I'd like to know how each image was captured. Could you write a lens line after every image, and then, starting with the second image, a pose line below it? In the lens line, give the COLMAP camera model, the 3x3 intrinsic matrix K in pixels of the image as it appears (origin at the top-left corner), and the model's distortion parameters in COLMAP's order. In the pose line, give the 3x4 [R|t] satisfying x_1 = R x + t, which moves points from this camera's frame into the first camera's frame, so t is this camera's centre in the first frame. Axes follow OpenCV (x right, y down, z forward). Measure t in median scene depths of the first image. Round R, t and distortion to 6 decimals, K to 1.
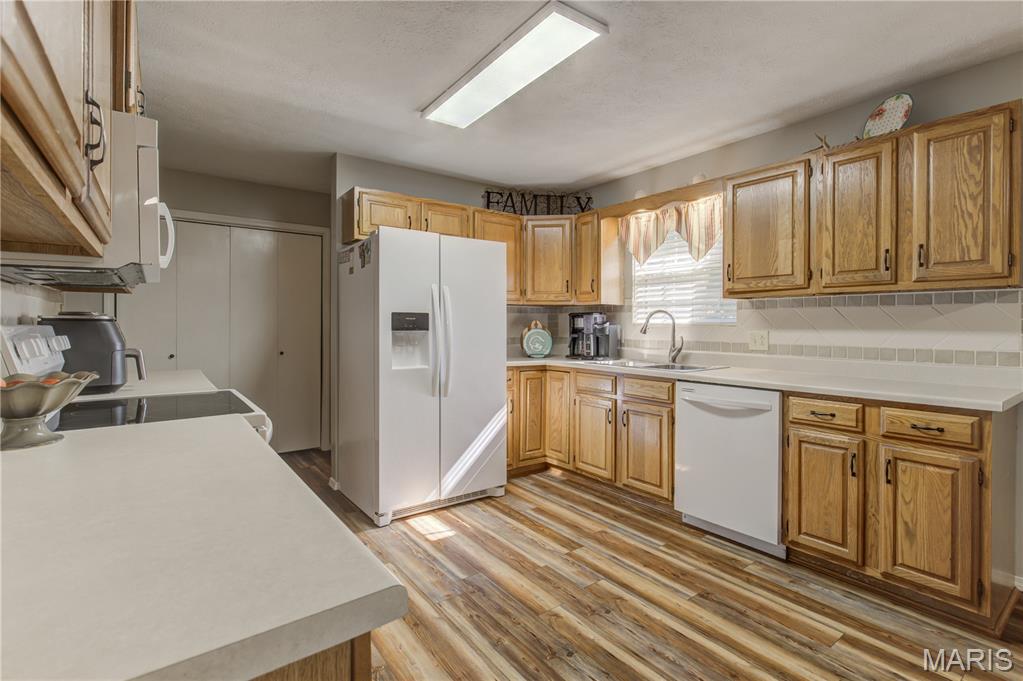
lens RADIAL K [[479.8, 0, 510.8], [0, 479.8, 328.4], [0, 0, 1]] dist [0.001537, 0.001508]
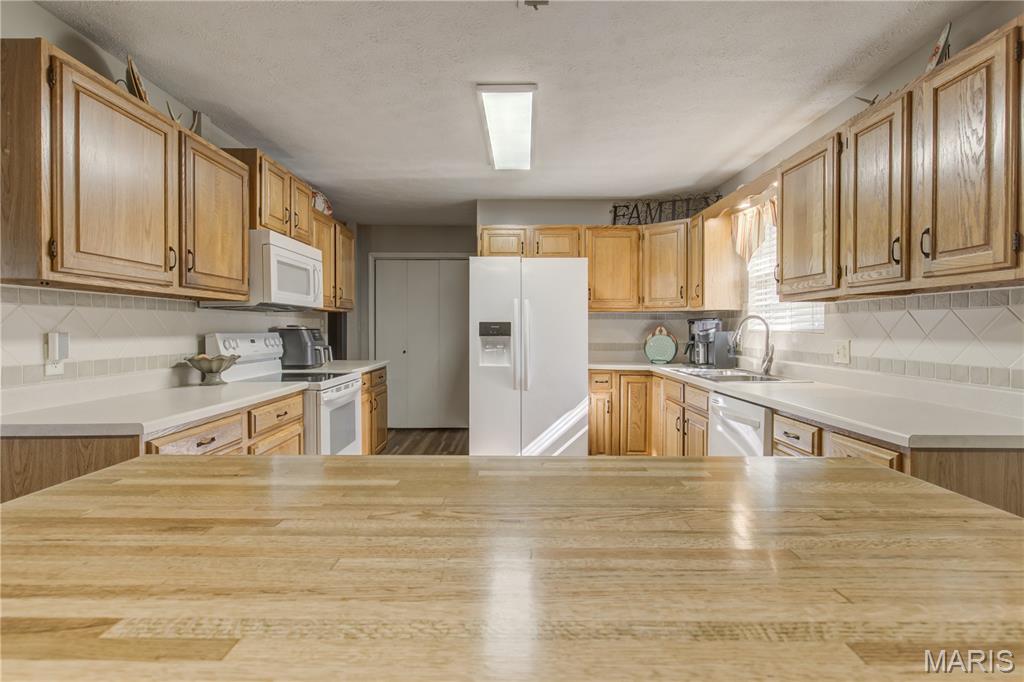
lens RADIAL K [[480.3, 0, 512.4], [0, 480.3, 335.5], [0, 0, 1]] dist [0.001537, 0.001508]
pose [[0.803728, 0.007615, -0.594948, 0.573292], [-0.003139, 0.999958, 0.008558, -0.007705], [0.594988, -0.005011, 0.803719, -0.000796]]
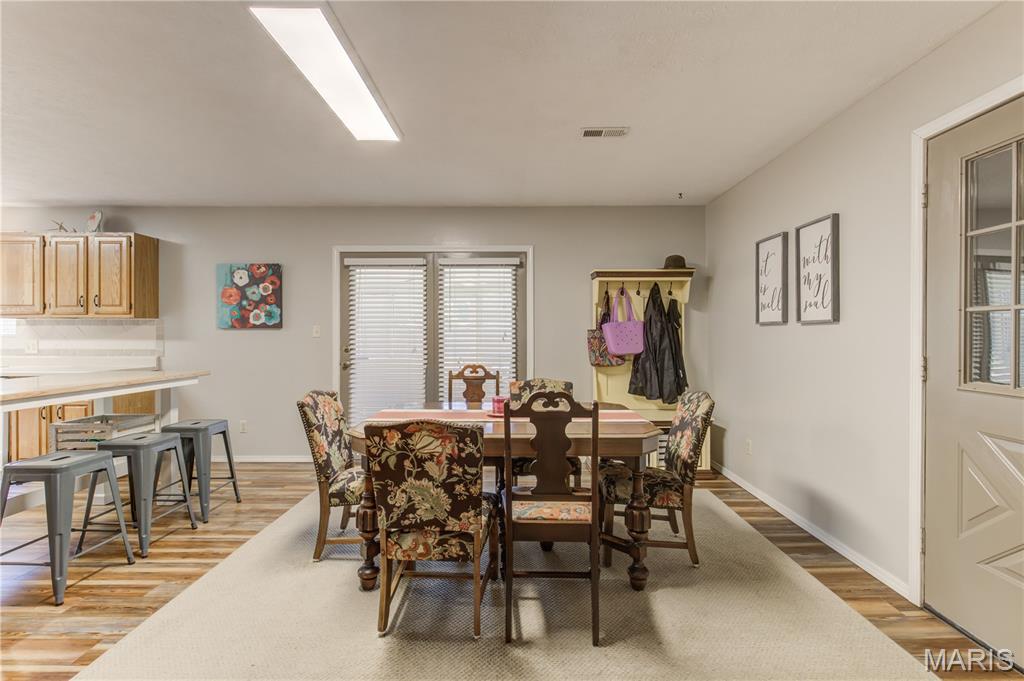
lens RADIAL K [[480.3, 0, 521.5], [0, 480.3, 332.2], [0, 0, 1]] dist [0.001537, 0.001508]
pose [[0.588814, -0.000347, 0.808269, 0.215796], [0.007226, 0.999962, -0.004835, -0.002117], [-0.808237, 0.008687, 0.588794, -1.121592]]
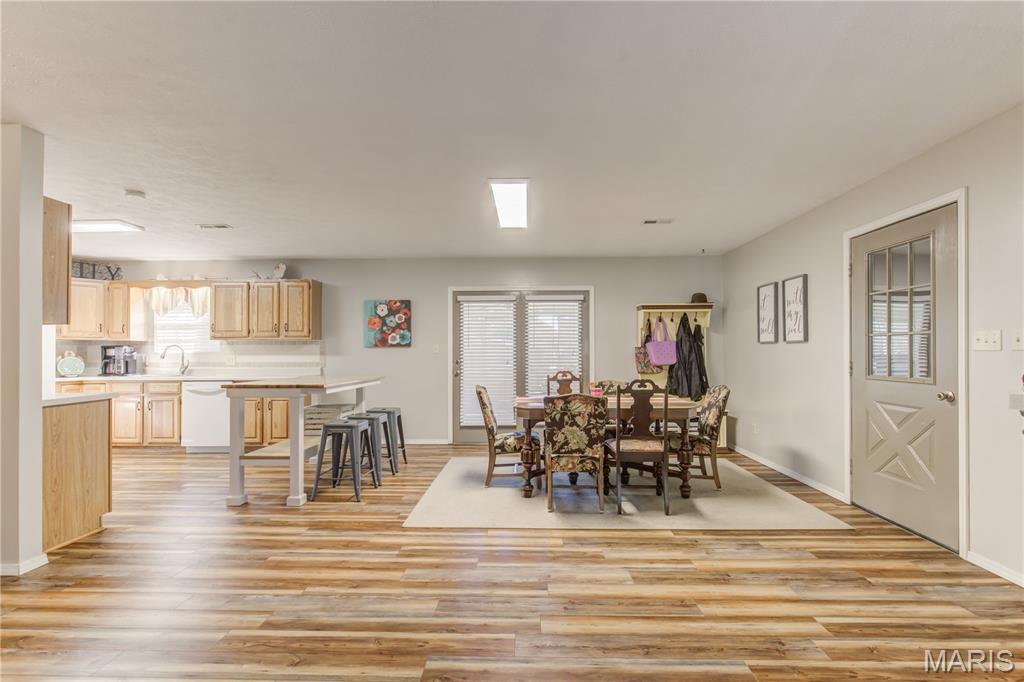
lens RADIAL K [[480.3, 0, 519.7], [0, 480.3, 345.8], [0, 0, 1]] dist [0.001537, 0.001508]
pose [[0.607651, 0.007080, 0.794173, -0.372318], [0.009428, 0.999826, -0.016126, 0.006273], [-0.794148, 0.017286, 0.607478, -1.259914]]
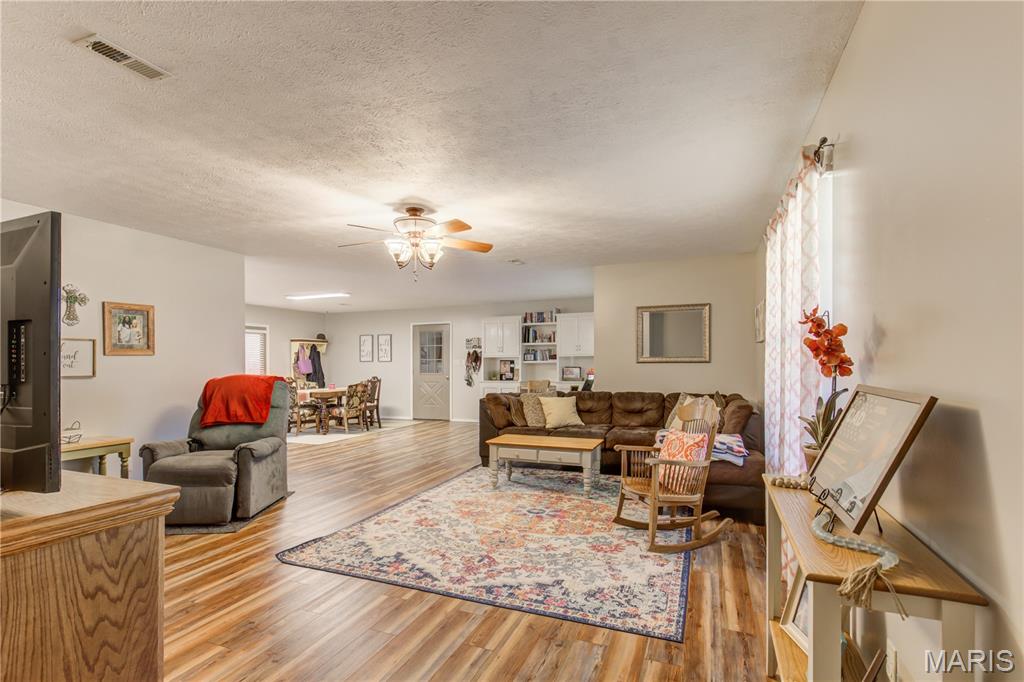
lens RADIAL K [[480.3, 0, 499.3], [0, 480.3, 364.1], [0, 0, 1]] dist [0.001537, 0.001508]
pose [[-0.510614, 0.002165, 0.859807, -2.224151], [0.013140, 0.999900, 0.005286, -0.010446], [-0.859710, 0.013997, -0.510591, 0.077117]]
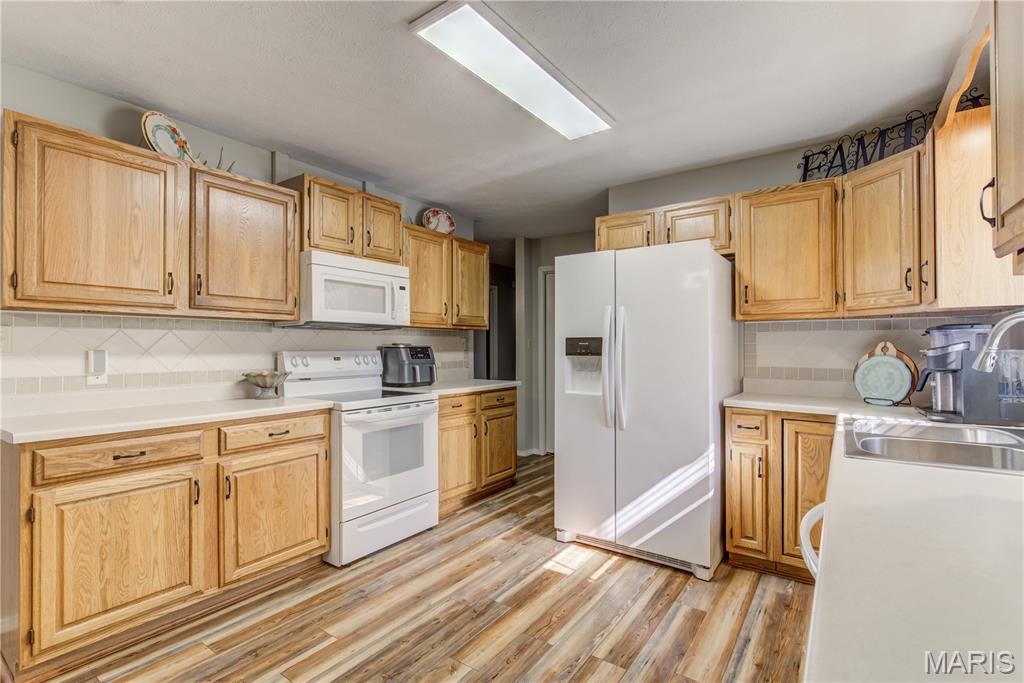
lens RADIAL K [[480.3, 0, 517.6], [0, 480.3, 343.0], [0, 0, 1]] dist [0.001537, 0.001508]
pose [[0.315695, -0.011345, -0.948793, 0.668187], [-0.003425, 0.999908, -0.013096, -0.007759], [0.948854, 0.007384, 0.315627, 0.544487]]
